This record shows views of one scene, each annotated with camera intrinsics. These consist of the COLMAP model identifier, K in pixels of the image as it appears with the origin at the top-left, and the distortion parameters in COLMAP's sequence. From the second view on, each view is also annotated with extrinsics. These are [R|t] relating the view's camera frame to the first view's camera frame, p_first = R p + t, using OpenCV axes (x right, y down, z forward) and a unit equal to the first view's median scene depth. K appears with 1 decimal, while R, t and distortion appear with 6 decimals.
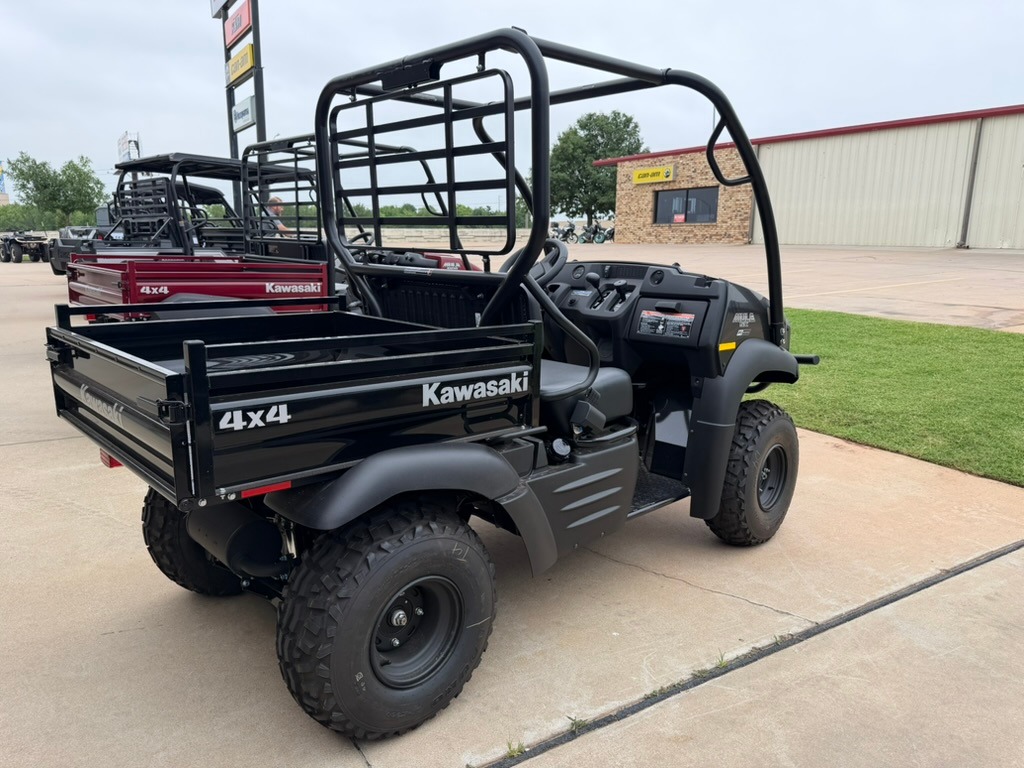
lens RADIAL K [[730.0, 0, 512.0], [0, 730.0, 384.0], [0, 0, 1]] dist [0.001763, 0.000425]
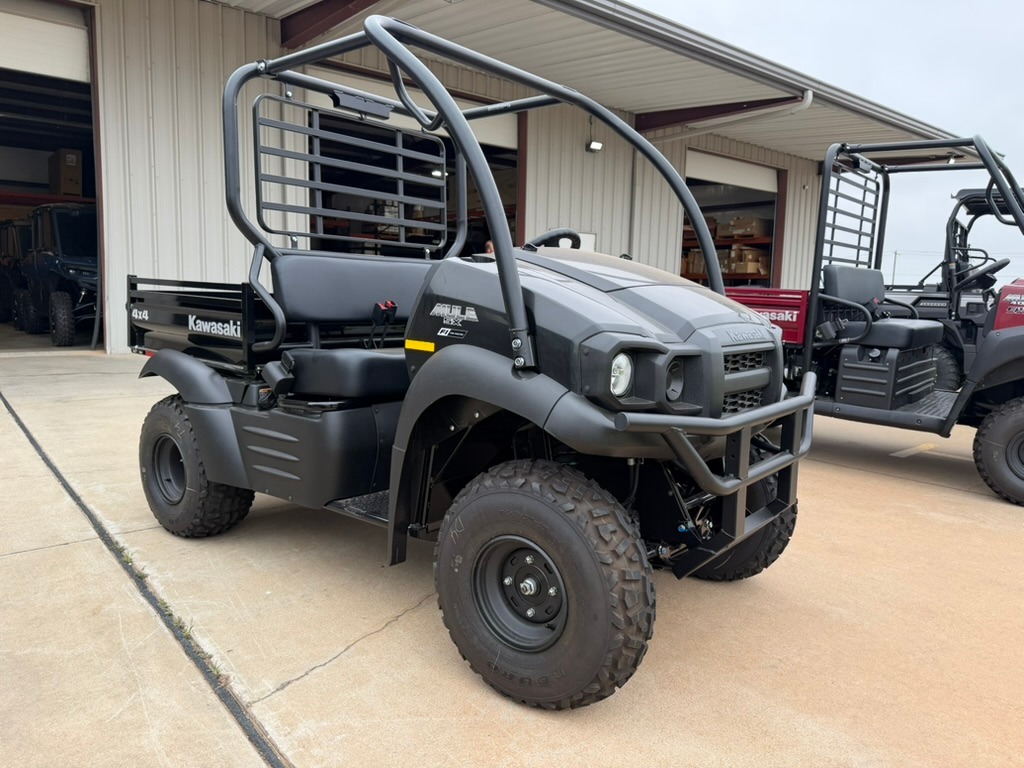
lens RADIAL K [[730.0, 0, 512.0], [0, 730.0, 384.0], [0, 0, 1]] dist [0.001763, 0.000425]
pose [[0.133583, 0.121078, -0.983614, 1.362901], [-0.220735, 0.971212, 0.089574, -0.132224], [0.966143, 0.205152, 0.156464, 1.293181]]
